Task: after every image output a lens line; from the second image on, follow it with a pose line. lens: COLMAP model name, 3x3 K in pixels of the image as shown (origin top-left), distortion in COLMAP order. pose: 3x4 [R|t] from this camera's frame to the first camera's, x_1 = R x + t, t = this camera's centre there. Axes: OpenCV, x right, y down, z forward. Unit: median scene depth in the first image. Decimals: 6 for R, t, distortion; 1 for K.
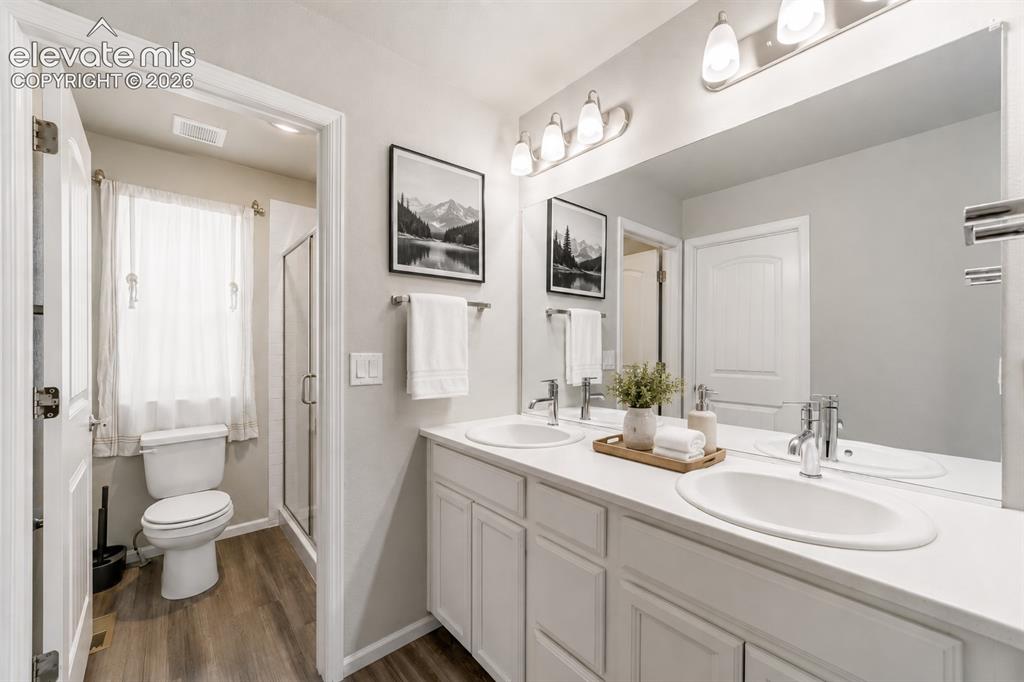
lens RADIAL K [[395.4, 0, 512.8], [0, 395.4, 347.7], [0, 0, 1]] dist [-0.002063, 0.001367]
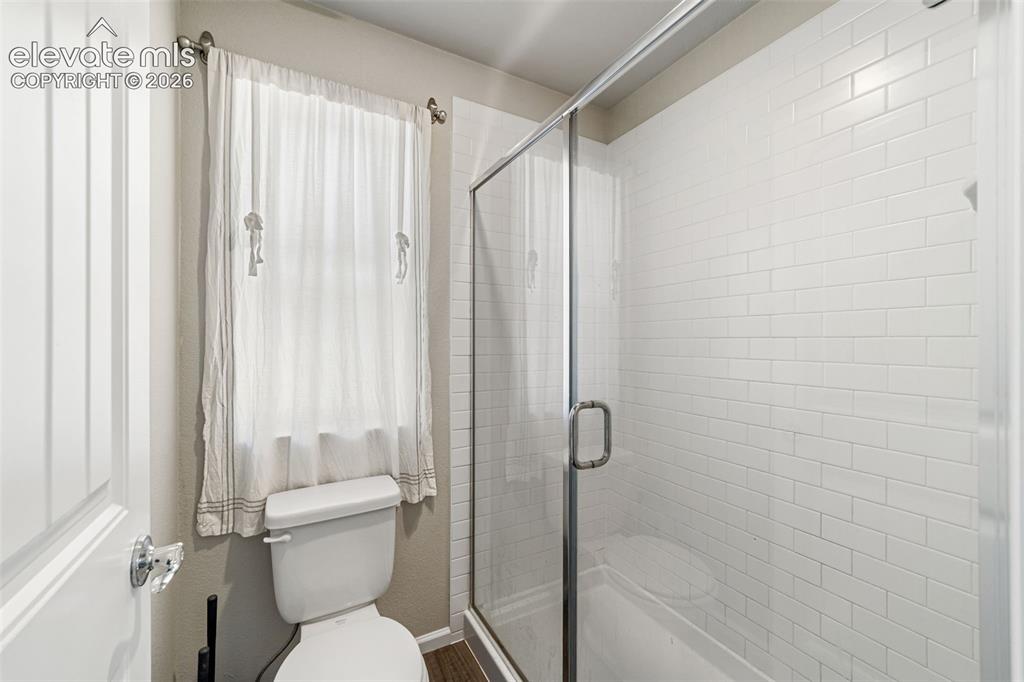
lens RADIAL K [[395.4, 0, 510.7], [0, 395.4, 337.1], [0, 0, 1]] dist [-0.002063, 0.001367]
pose [[0.981235, -0.005017, -0.192750, -0.442826], [0.003199, 0.999947, -0.009742, -0.004090], [0.192789, 0.008942, 0.981200, 0.462458]]
